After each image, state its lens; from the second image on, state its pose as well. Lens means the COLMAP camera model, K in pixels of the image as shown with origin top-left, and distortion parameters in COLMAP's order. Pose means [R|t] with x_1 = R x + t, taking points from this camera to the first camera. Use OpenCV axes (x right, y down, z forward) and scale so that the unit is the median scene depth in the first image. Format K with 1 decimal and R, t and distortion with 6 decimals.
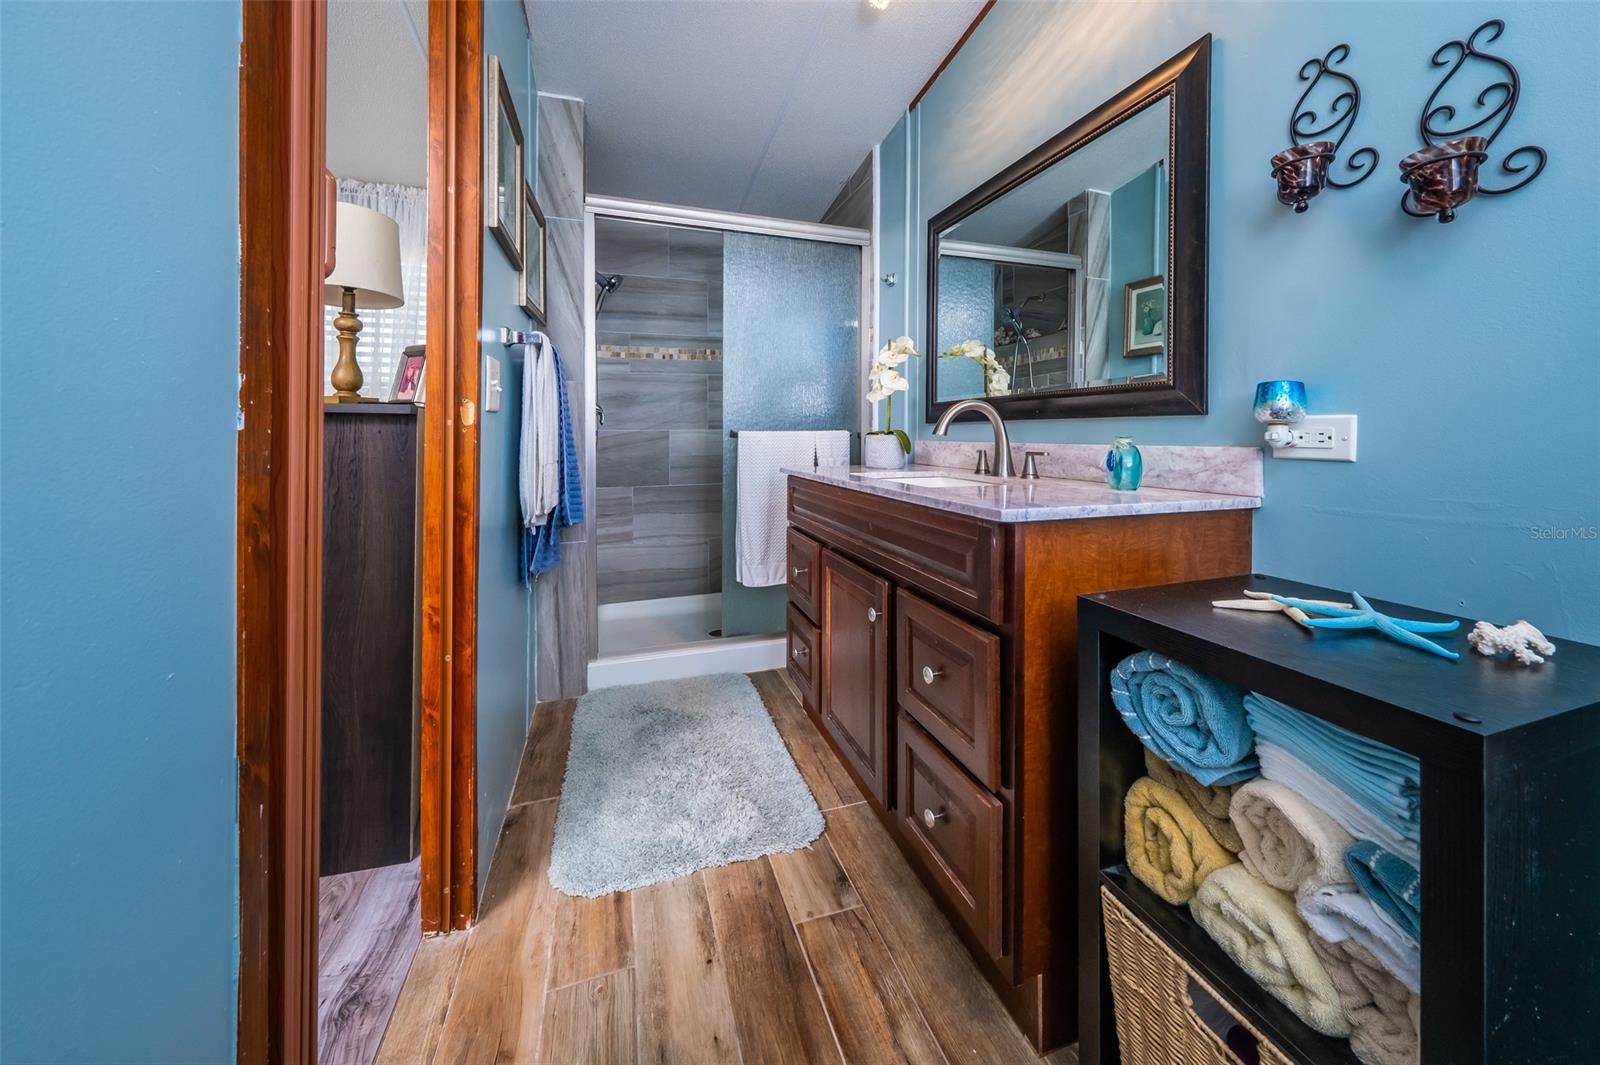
lens RADIAL K [[568.7, 0, 784.1], [0, 568.7, 434.5], [0, 0, 1]] dist [0.001991, -0.000205]
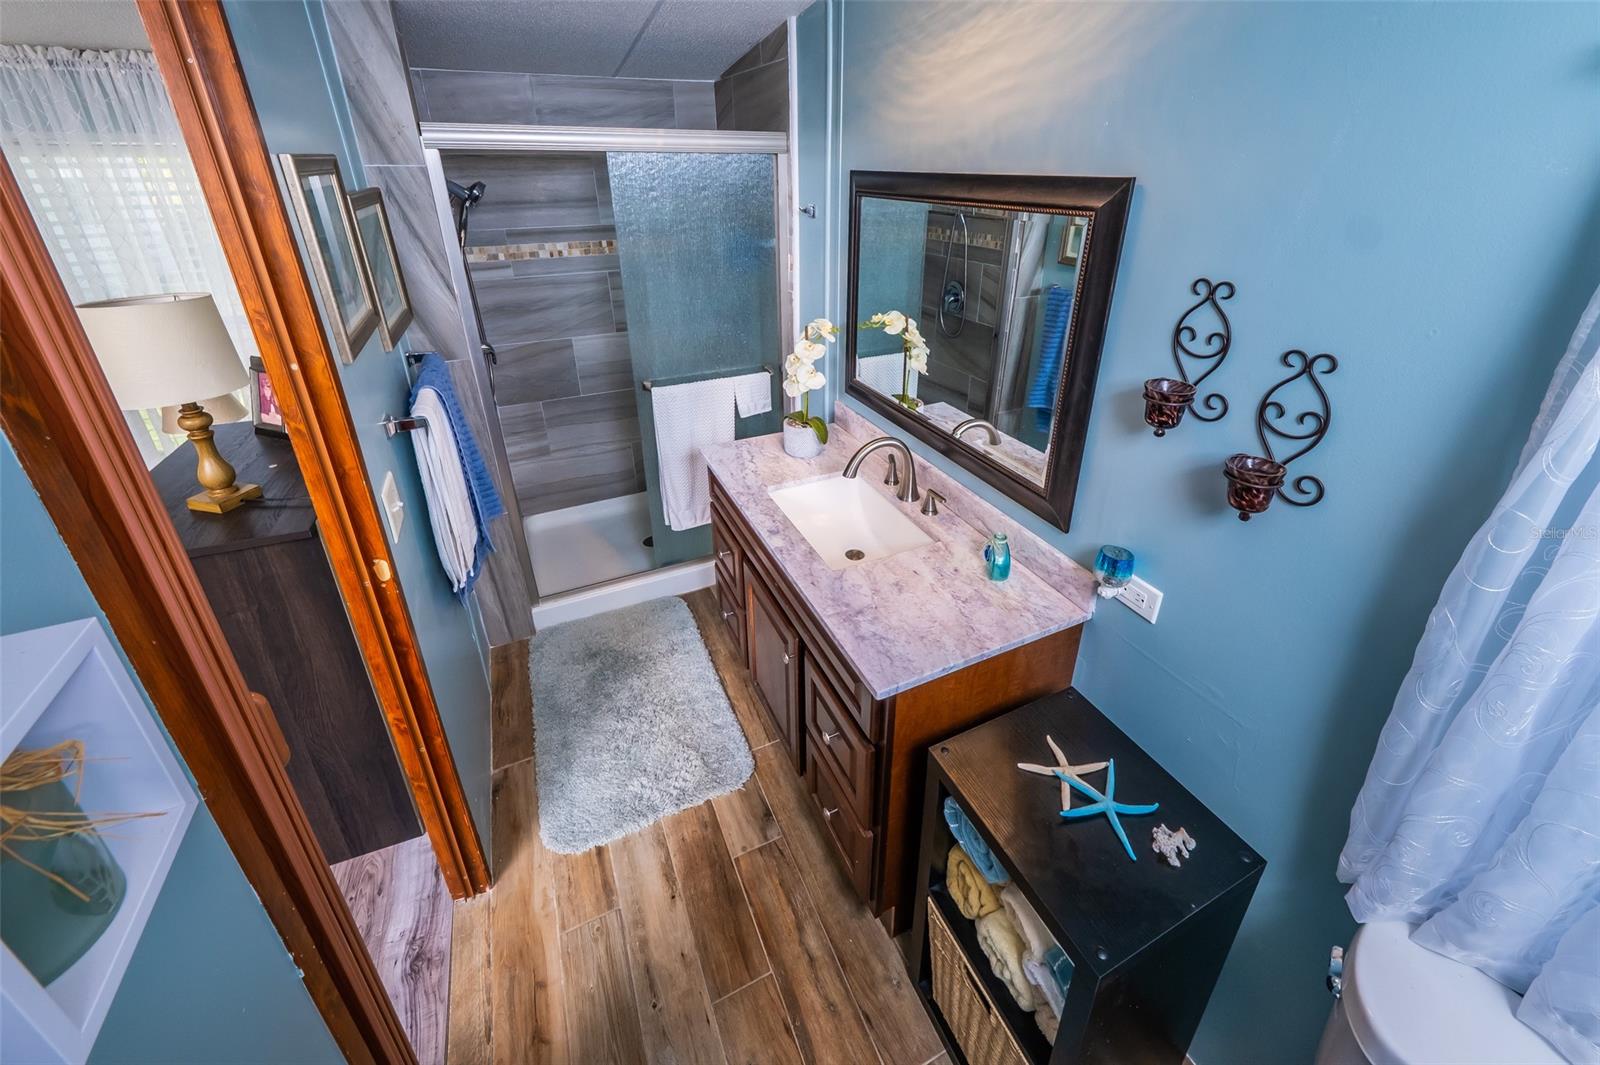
lens RADIAL K [[586.5, 0, 775.4], [0, 586.5, 531.4], [0, 0, 1]] dist [0.000975, -0.000149]
pose [[0.993046, -0.067532, 0.096432, 0.033892], [0.024530, 0.919831, 0.391548, -0.388433], [-0.115143, -0.386459, 0.915091, -0.007799]]
